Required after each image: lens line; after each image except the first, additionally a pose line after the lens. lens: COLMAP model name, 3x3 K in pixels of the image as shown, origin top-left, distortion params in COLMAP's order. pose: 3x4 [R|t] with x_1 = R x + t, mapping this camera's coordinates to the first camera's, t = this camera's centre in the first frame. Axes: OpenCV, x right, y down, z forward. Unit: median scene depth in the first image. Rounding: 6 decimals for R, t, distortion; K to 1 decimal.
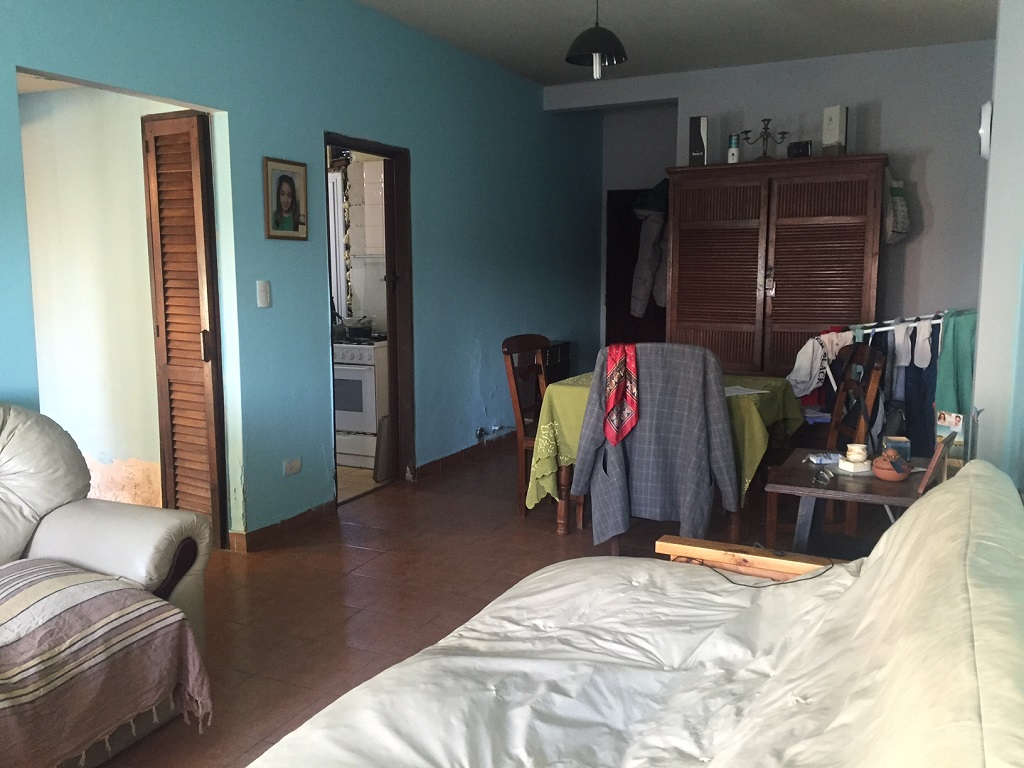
lens RADIAL K [[876.4, 0, 511.4], [0, 876.4, 383.5], [0, 0, 1]] dist [-0.005283, -0.009899]
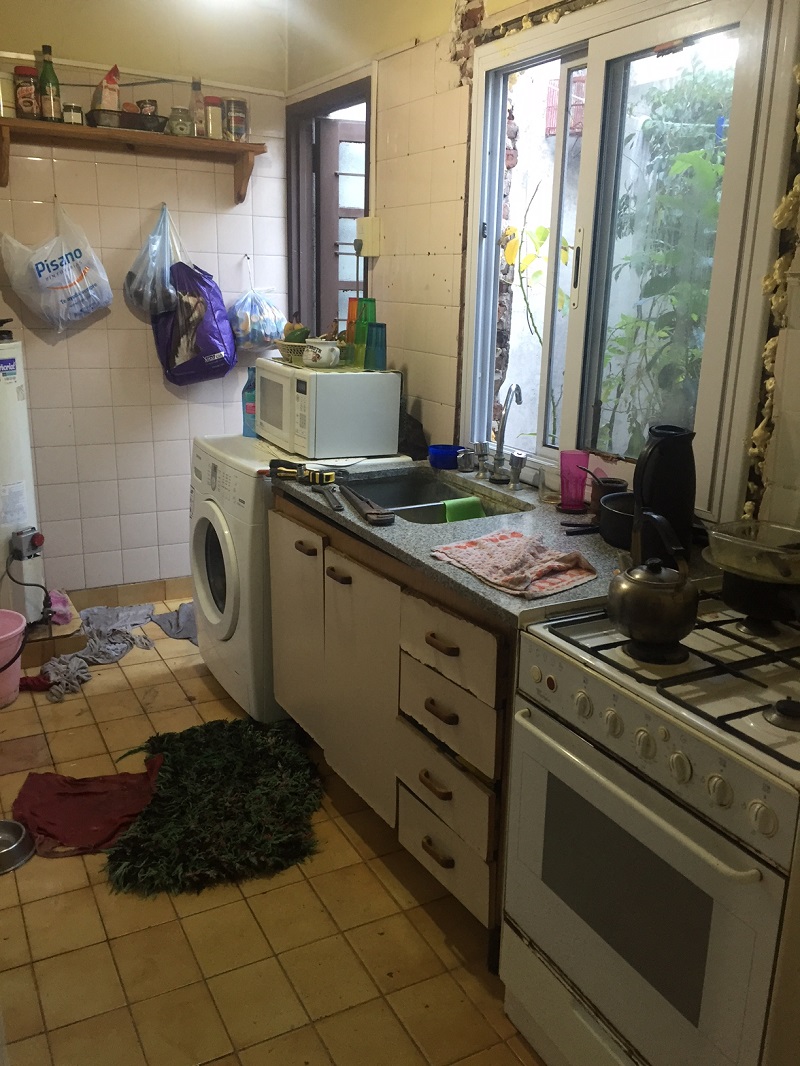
lens RADIAL K [[912.4, 0, 400.2], [0, 912.4, 533.6], [0, 0, 1]] dist [-0.005283, -0.009899]
pose [[0.825735, 0.181170, -0.534171, -0.120817], [-0.109648, 0.980506, 0.163052, -0.101905], [0.553298, -0.076067, 0.829503, 0.701921]]
